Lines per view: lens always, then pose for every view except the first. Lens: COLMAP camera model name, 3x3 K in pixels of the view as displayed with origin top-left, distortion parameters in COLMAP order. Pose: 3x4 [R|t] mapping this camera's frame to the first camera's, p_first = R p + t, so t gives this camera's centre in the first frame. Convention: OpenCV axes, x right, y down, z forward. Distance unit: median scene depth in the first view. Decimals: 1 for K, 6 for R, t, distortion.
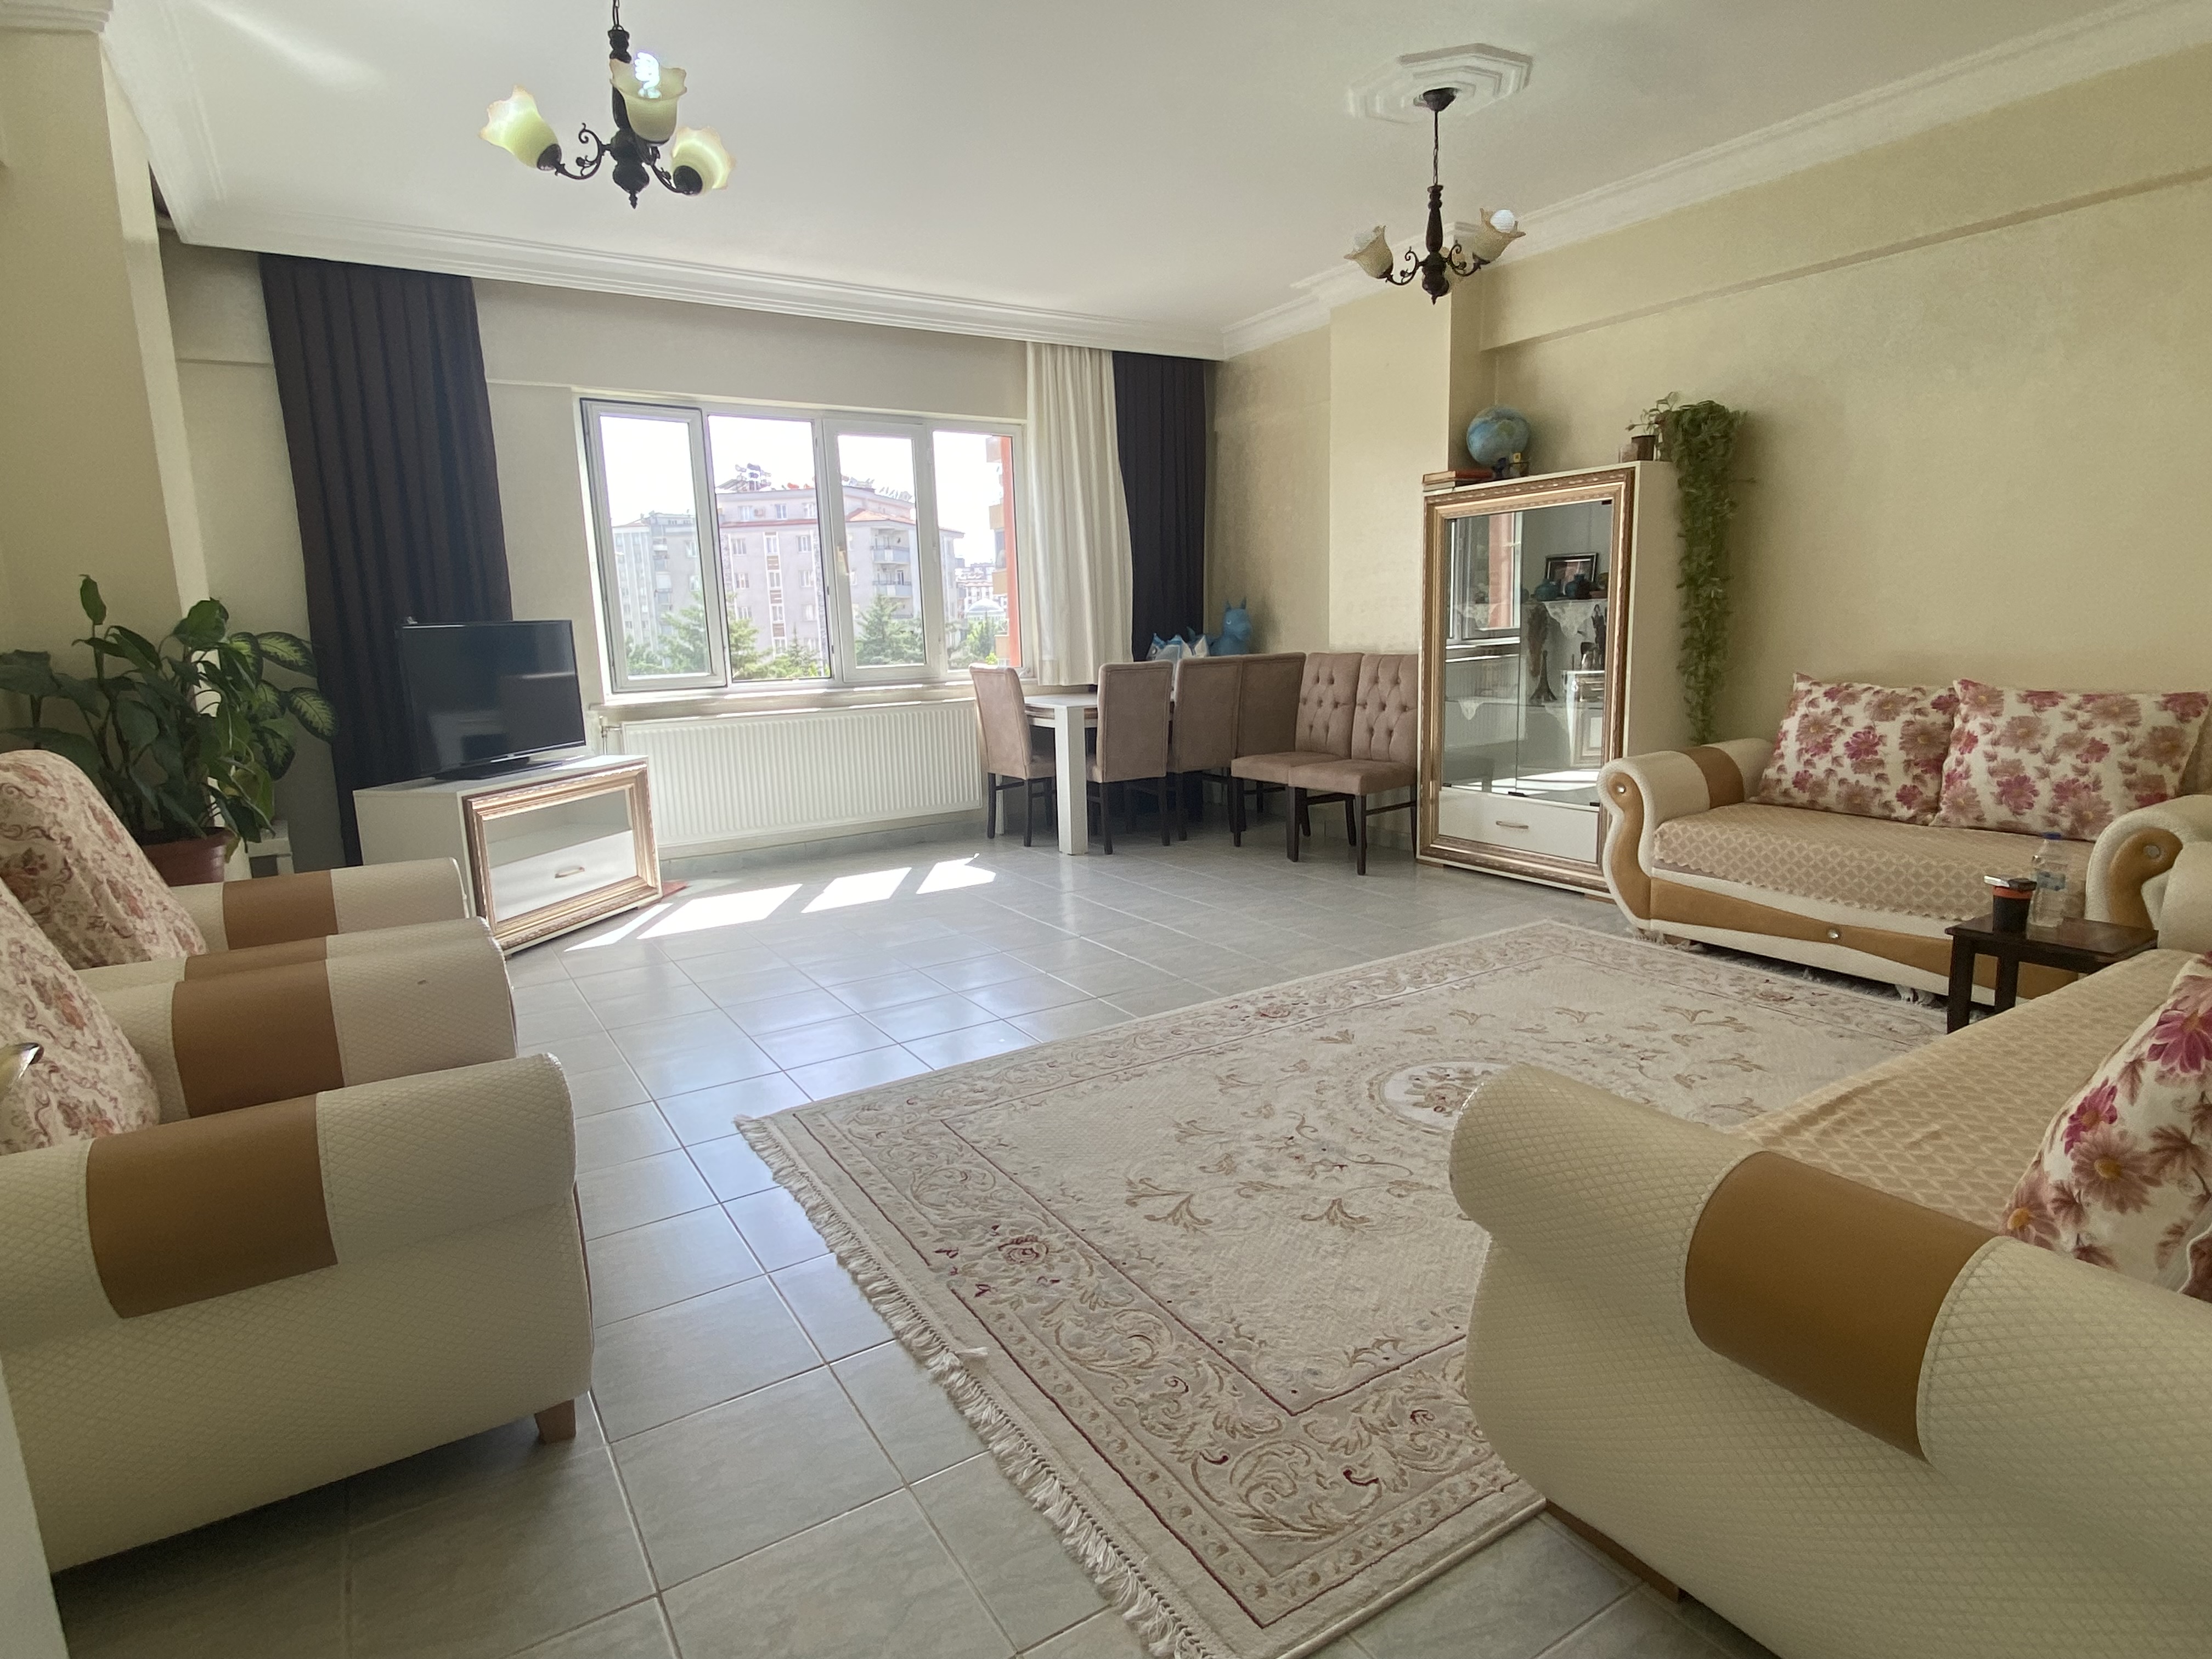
lens RADIAL K [[1186.7, 0, 1100.4], [0, 1186.7, 819.6], [0, 0, 1]] dist [0.088171, -0.095687]
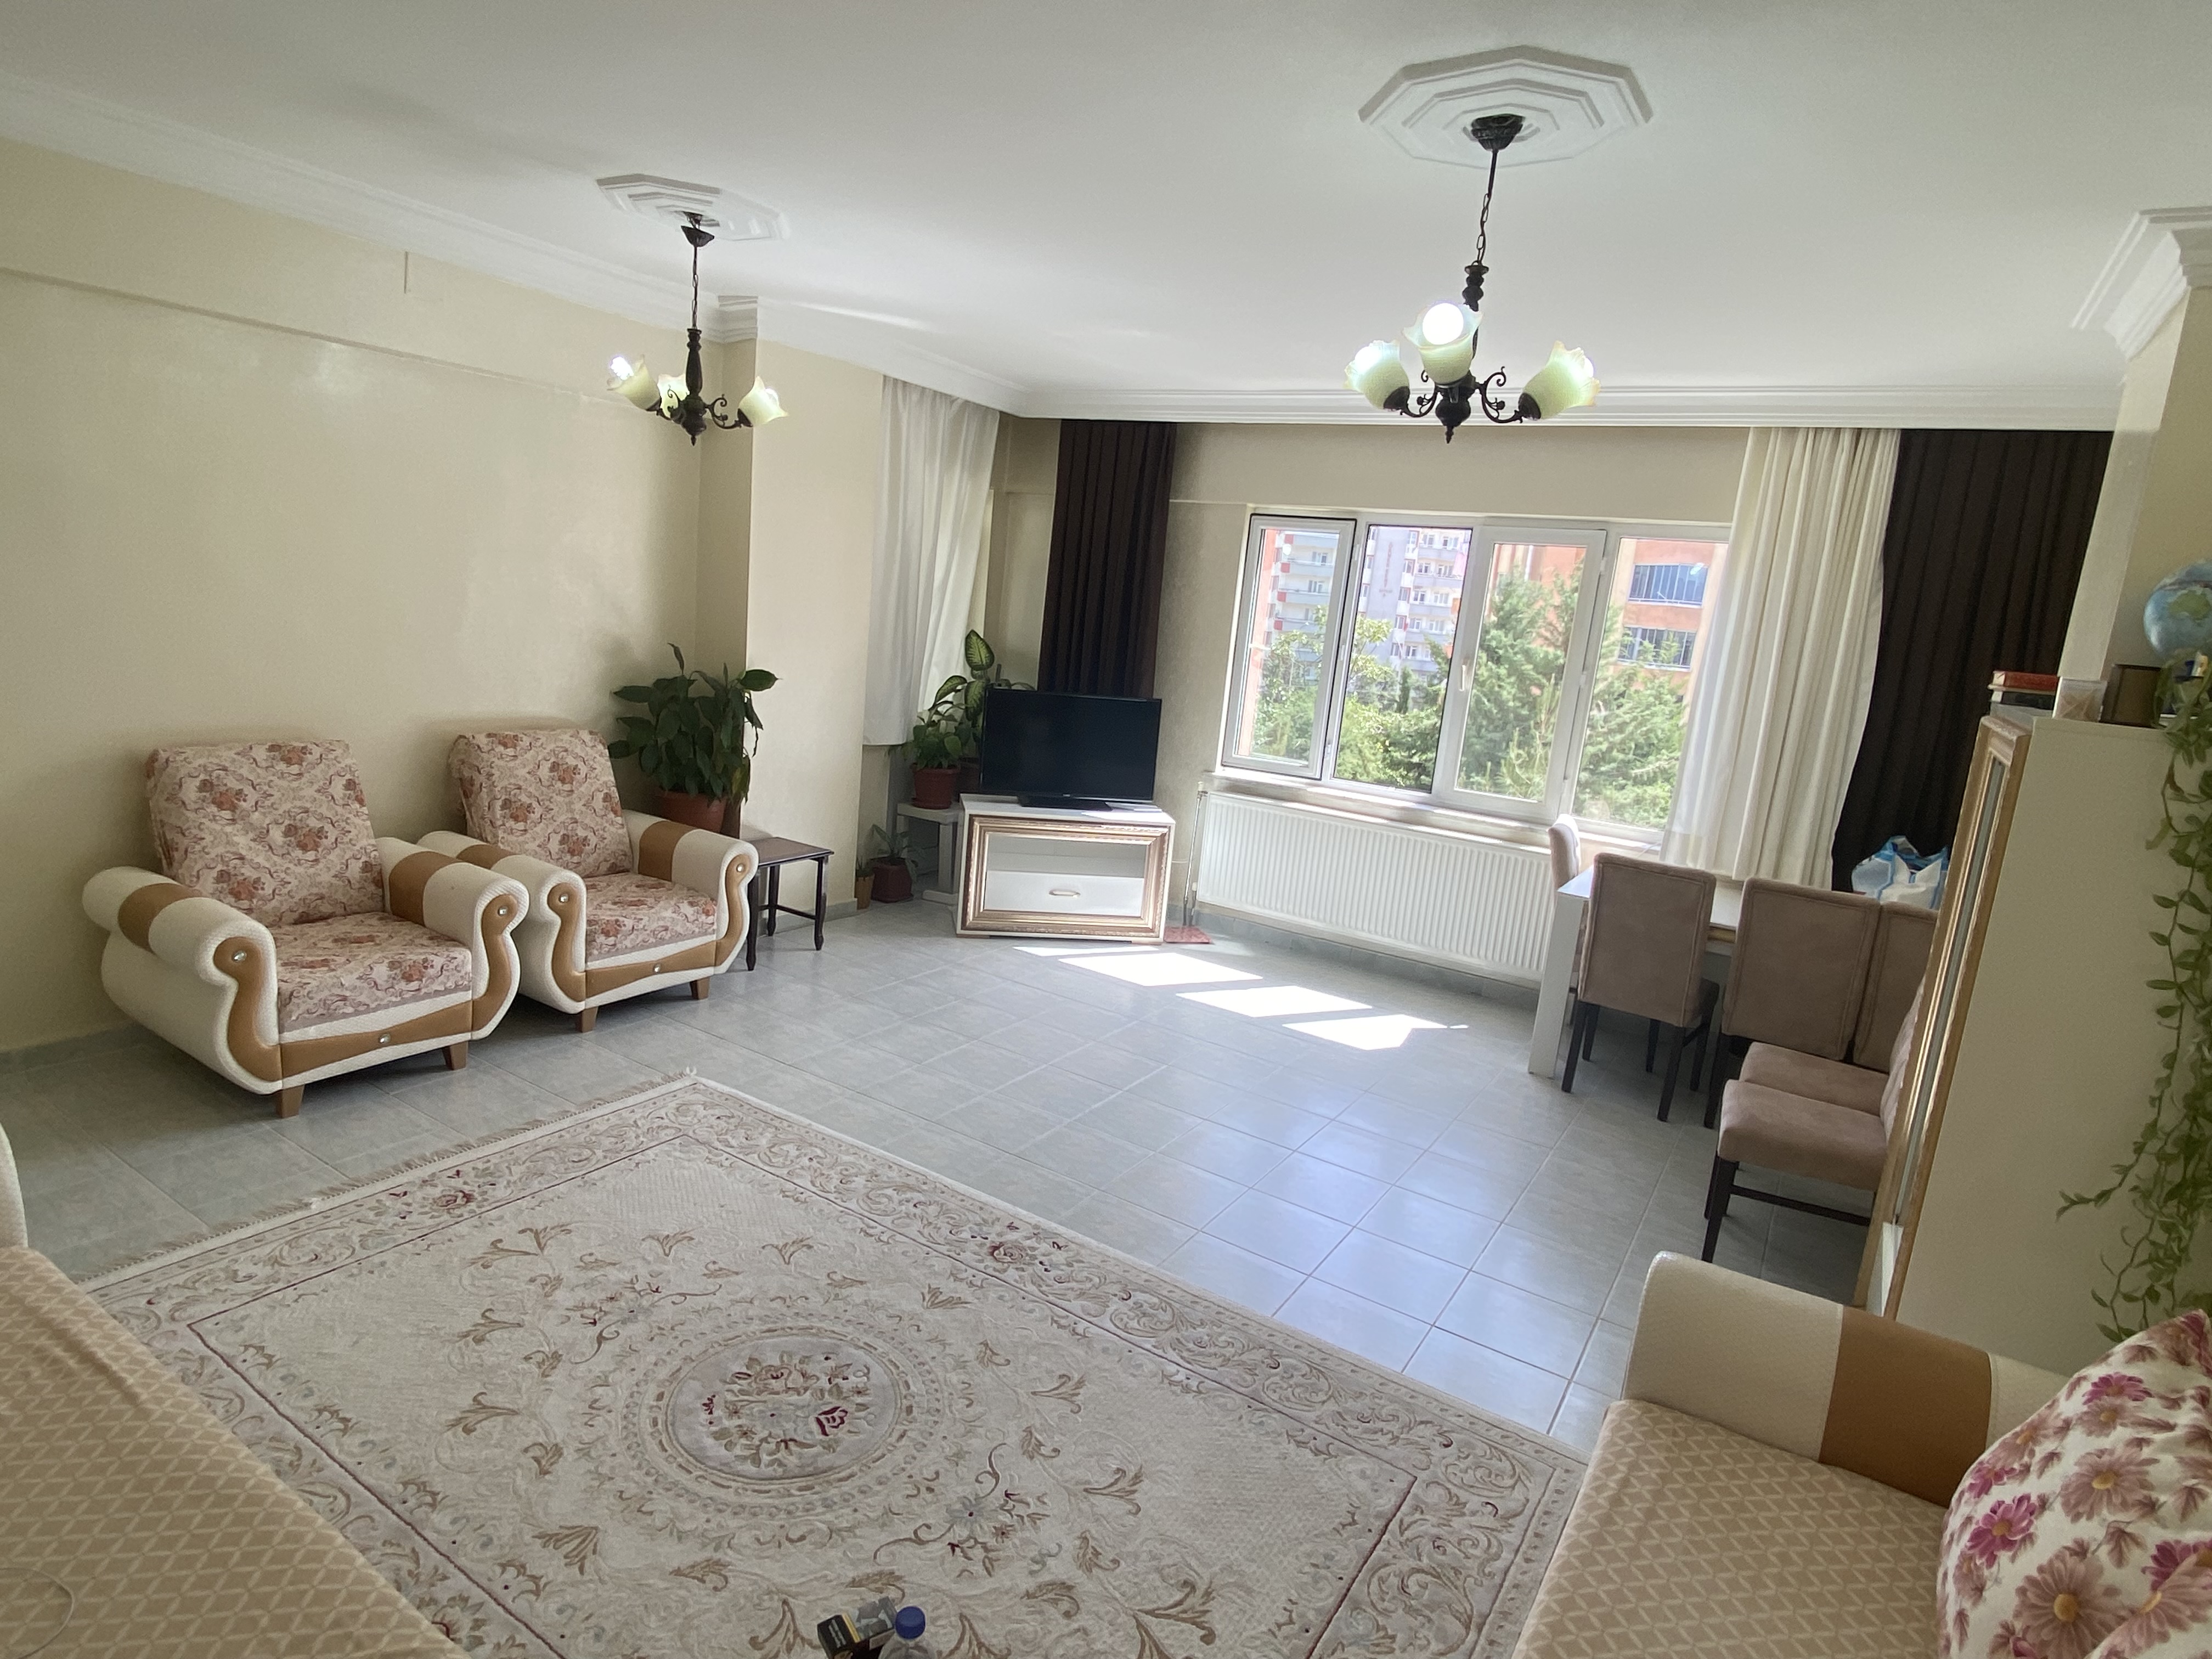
lens RADIAL K [[1182.9, 0, 1106.0], [0, 1182.9, 829.5], [0, 0, 1]] dist [0.037315, -0.040396]
pose [[0.425403, 0.244228, -0.871427, 0.827808], [-0.255763, 0.956090, 0.143100, -0.270921], [0.868112, 0.162004, 0.469187, 0.567975]]
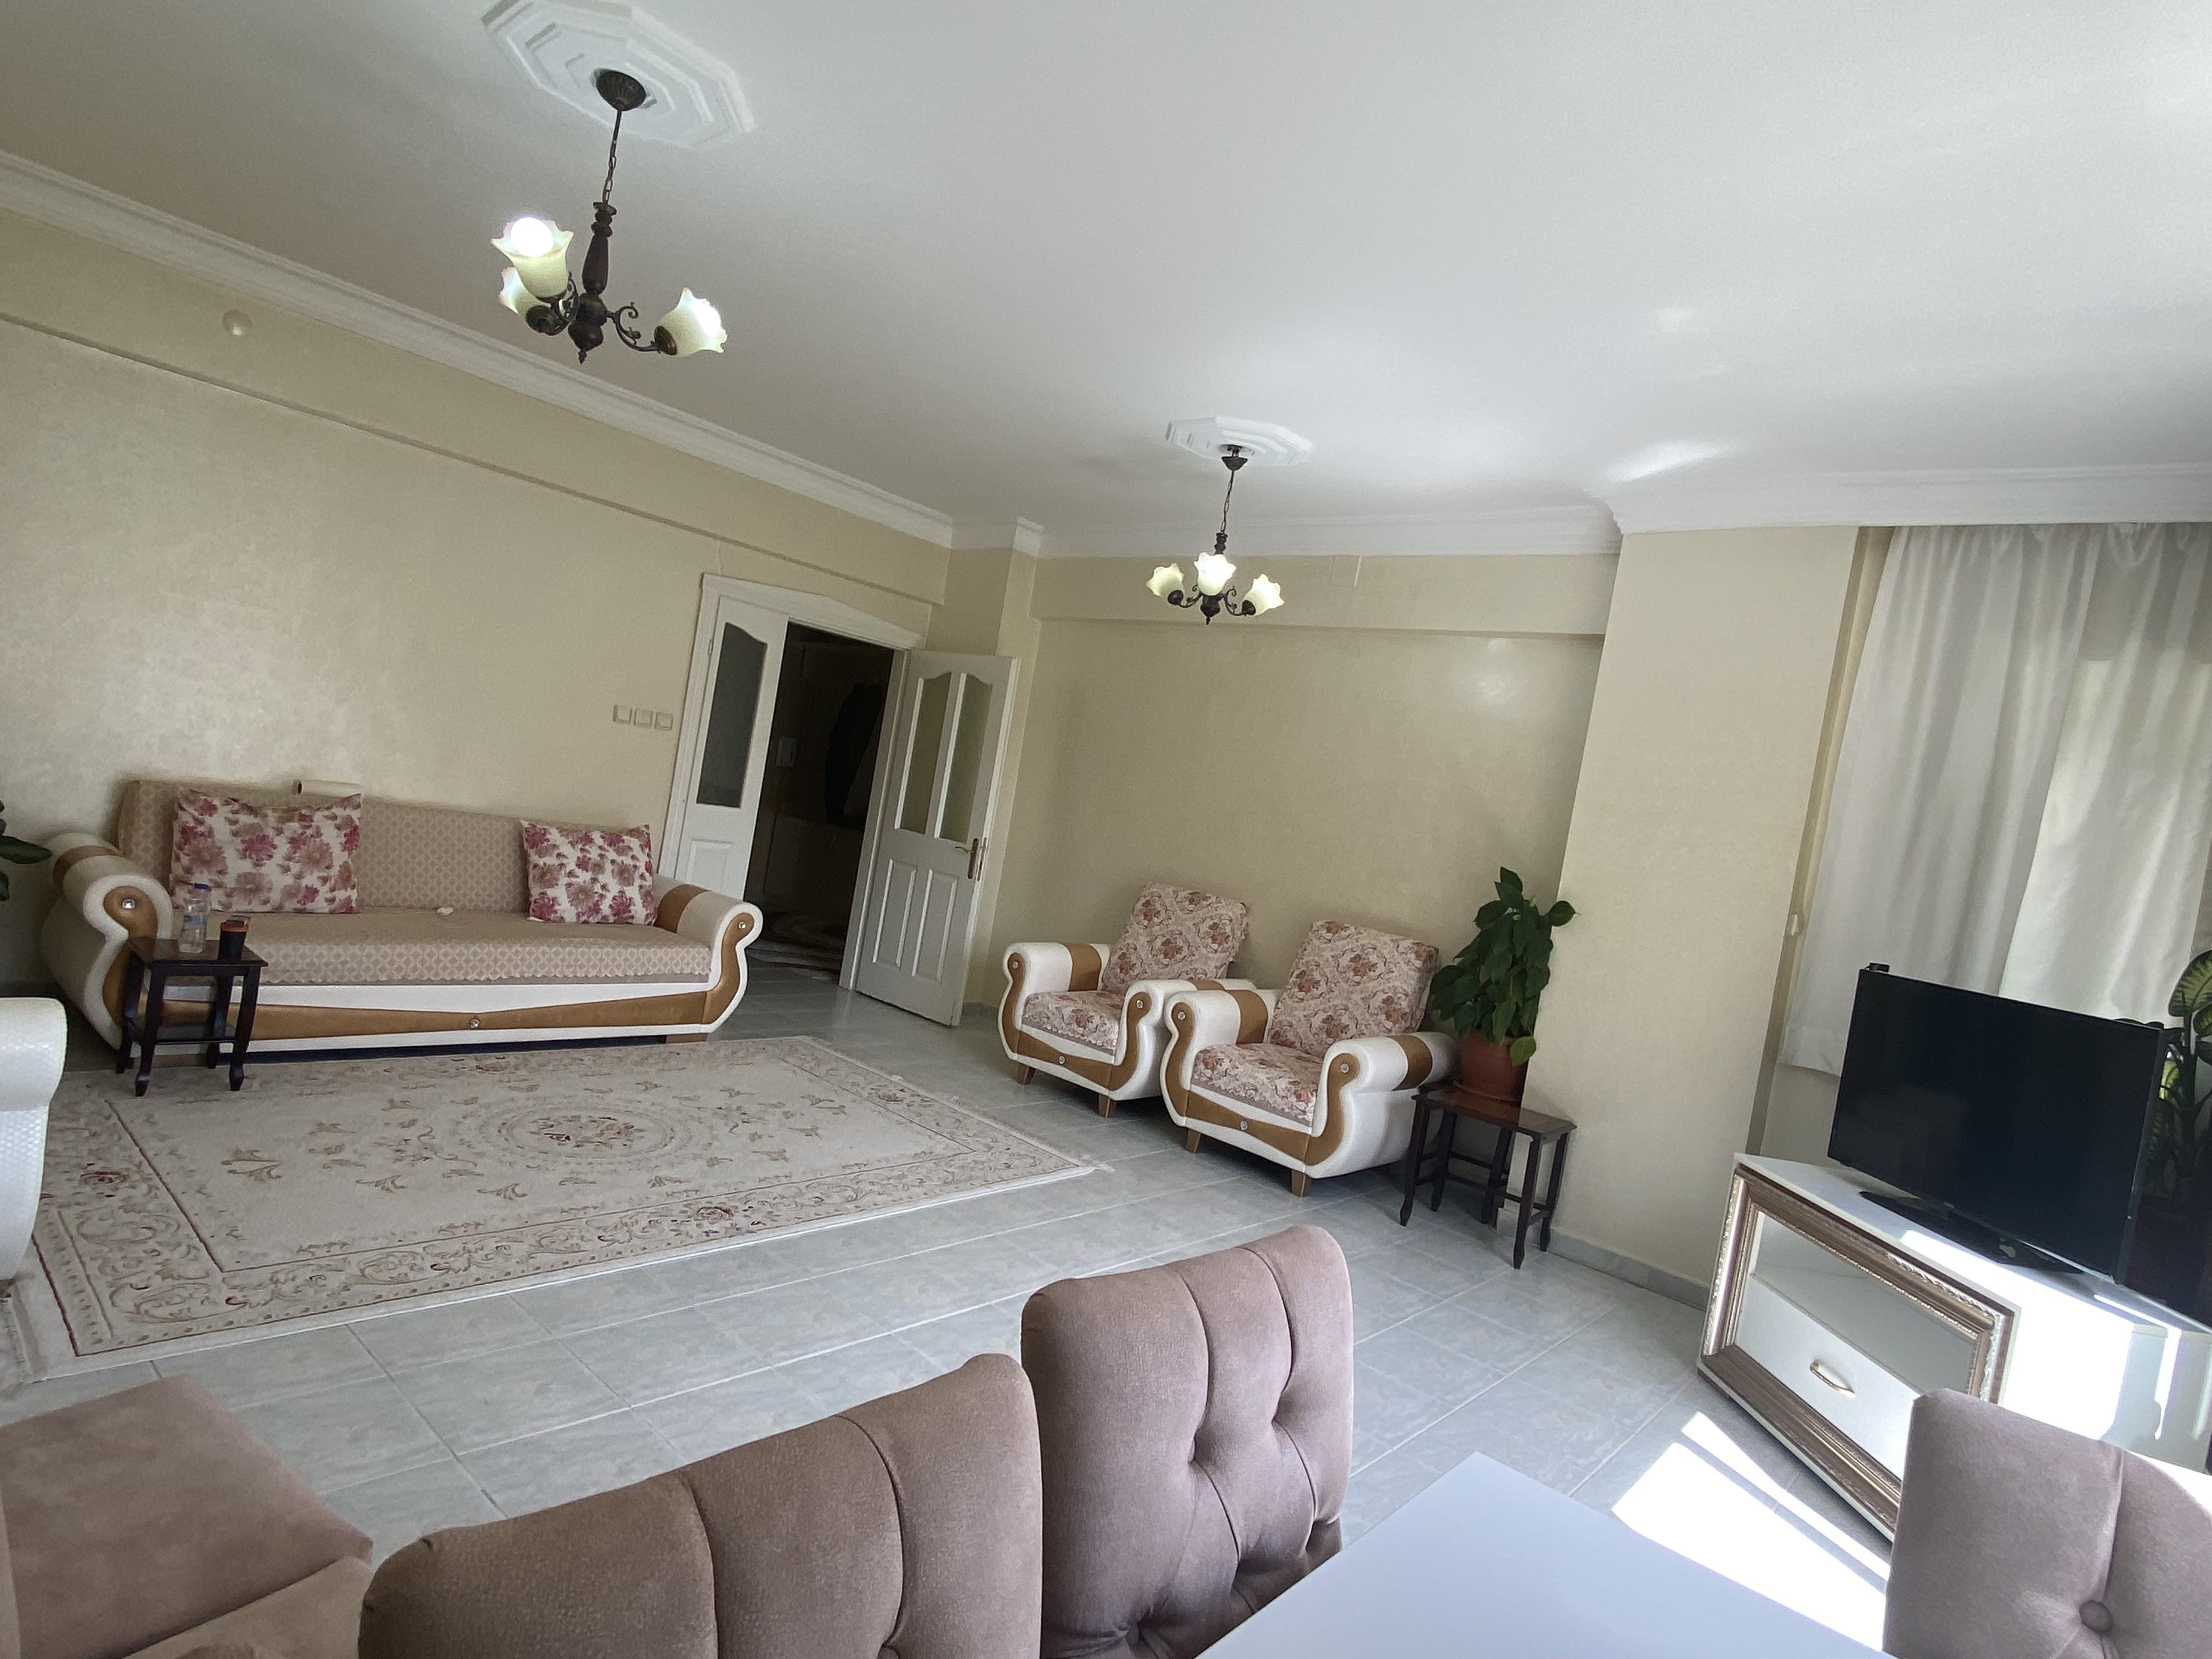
lens RADIAL K [[1186.7, 0, 1100.4], [0, 1186.7, 819.6], [0, 0, 1]] dist [0.088171, -0.095687]
pose [[-0.947210, -0.123416, -0.295907, 0.168431], [-0.183421, 0.965581, 0.184417, -0.358907], [0.262962, 0.228958, -0.937246, 1.819373]]
